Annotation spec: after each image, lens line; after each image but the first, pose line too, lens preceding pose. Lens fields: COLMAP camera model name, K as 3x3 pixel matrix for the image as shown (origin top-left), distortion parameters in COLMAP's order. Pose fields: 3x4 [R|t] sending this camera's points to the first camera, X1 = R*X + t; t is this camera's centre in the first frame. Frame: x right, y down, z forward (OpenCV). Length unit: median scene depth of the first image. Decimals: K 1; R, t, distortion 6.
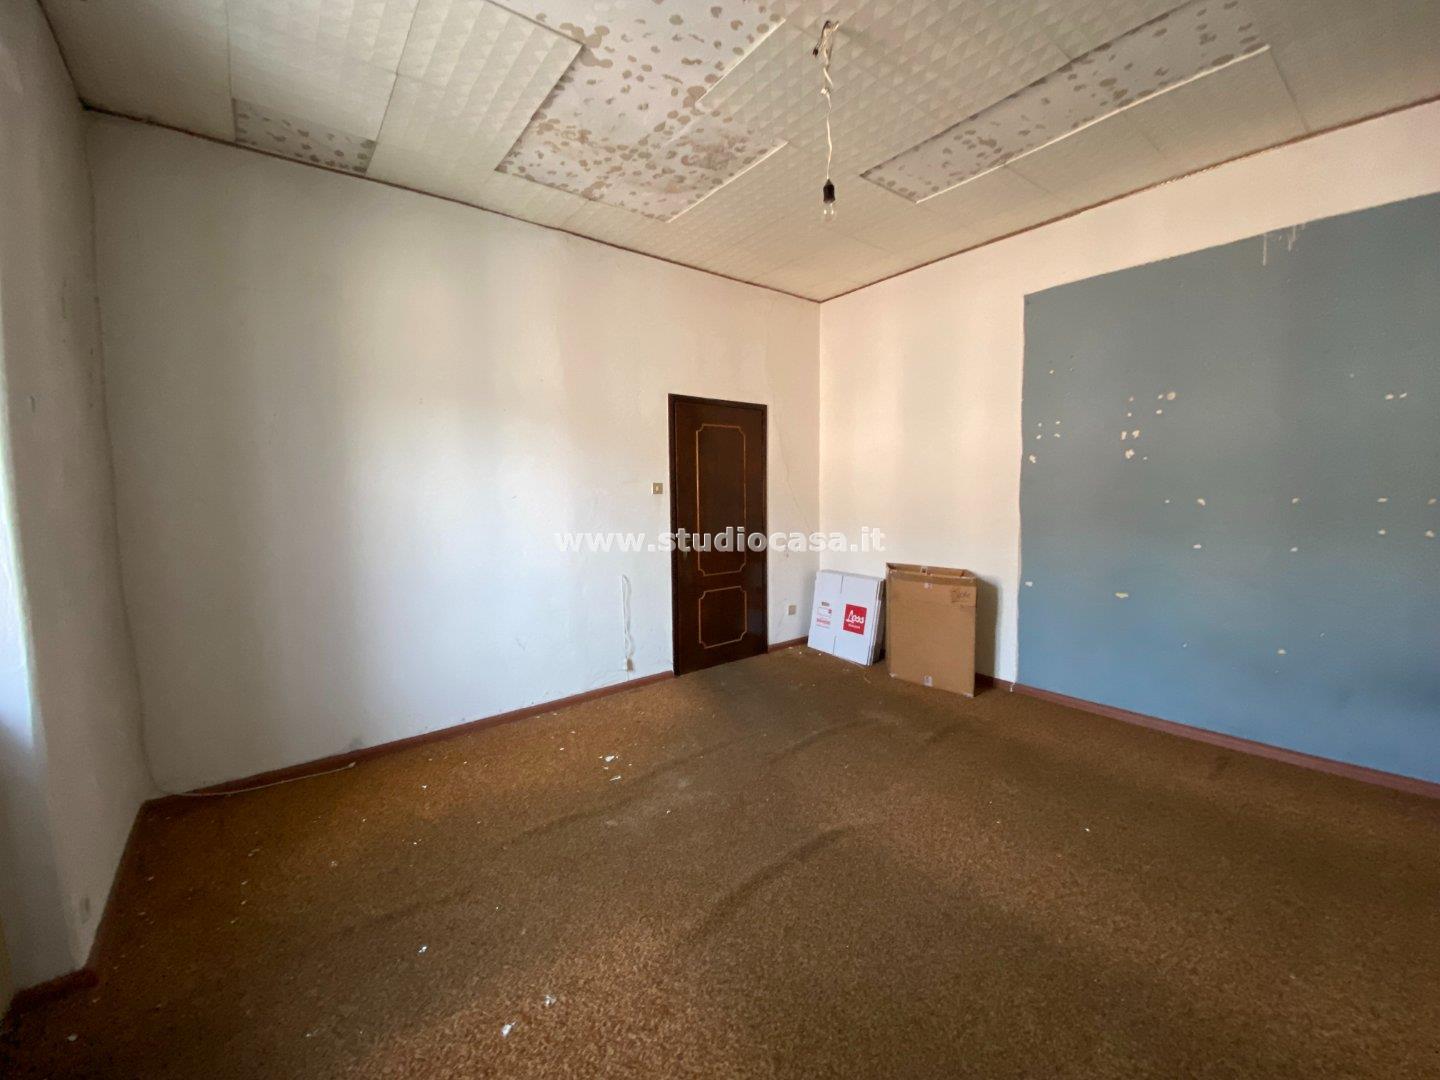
lens RADIAL K [[585.8, 0, 718.1], [0, 585.8, 538.5], [0, 0, 1]] dist [0.001184, 0.000114]
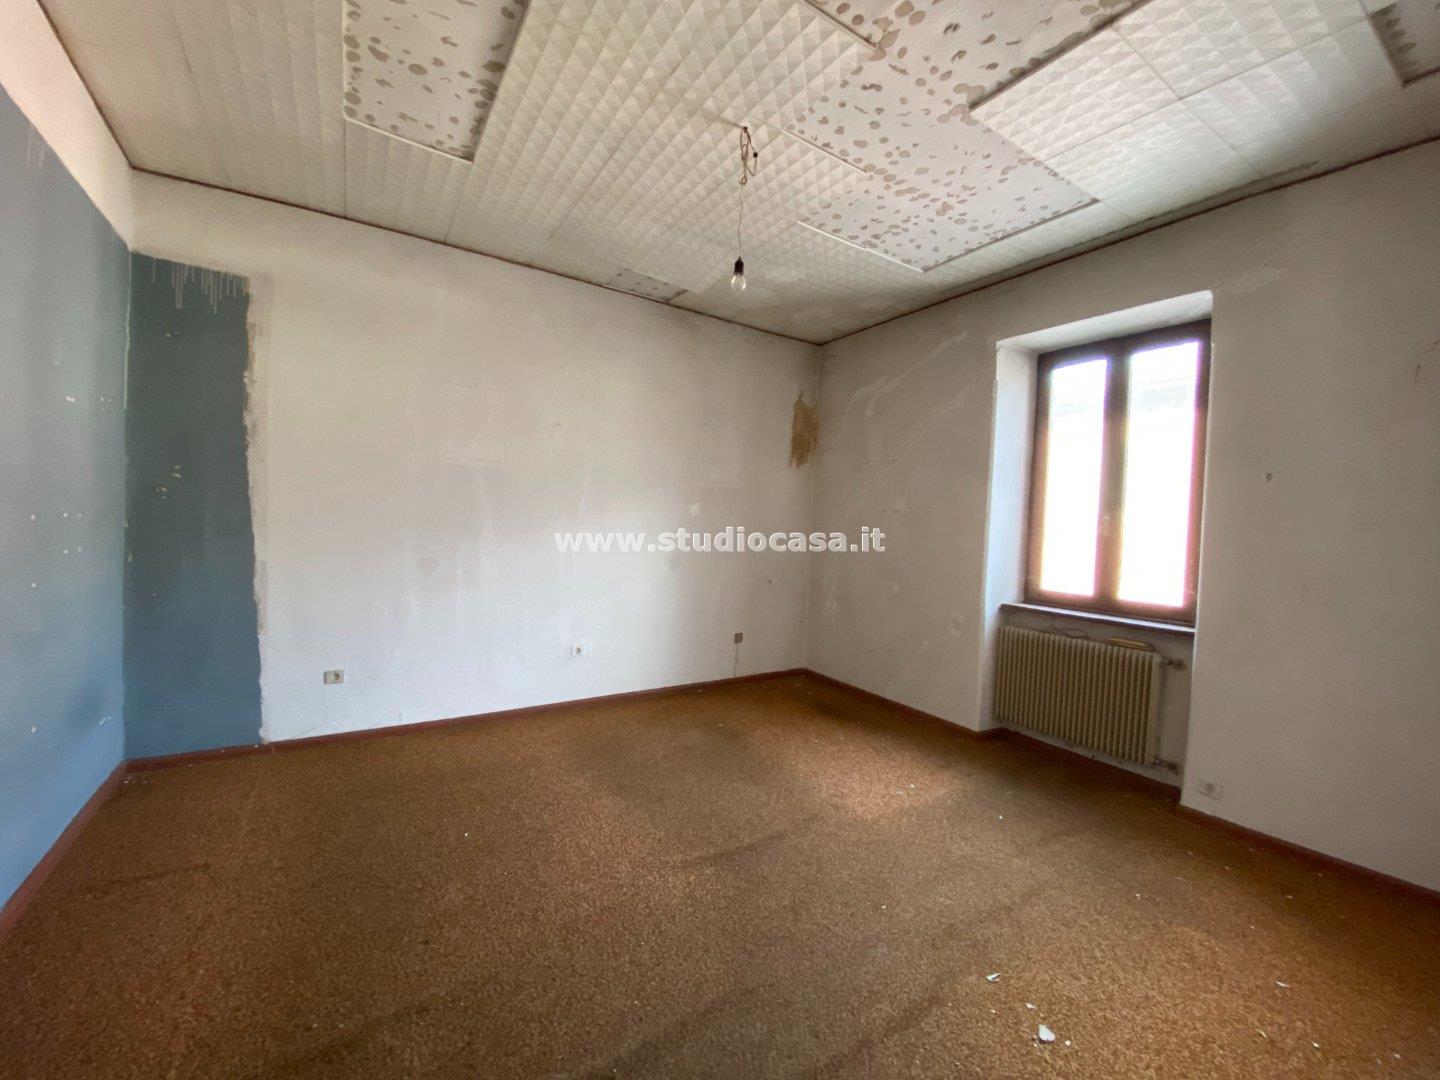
lens RADIAL K [[585.8, 0, 725.4], [0, 585.8, 538.1], [0, 0, 1]] dist [0.001184, 0.000114]
pose [[-0.995460, -0.028628, 0.090770, 0.089111], [-0.018579, 0.993793, 0.109680, -0.163485], [-0.093346, 0.107495, -0.989814, 2.080310]]
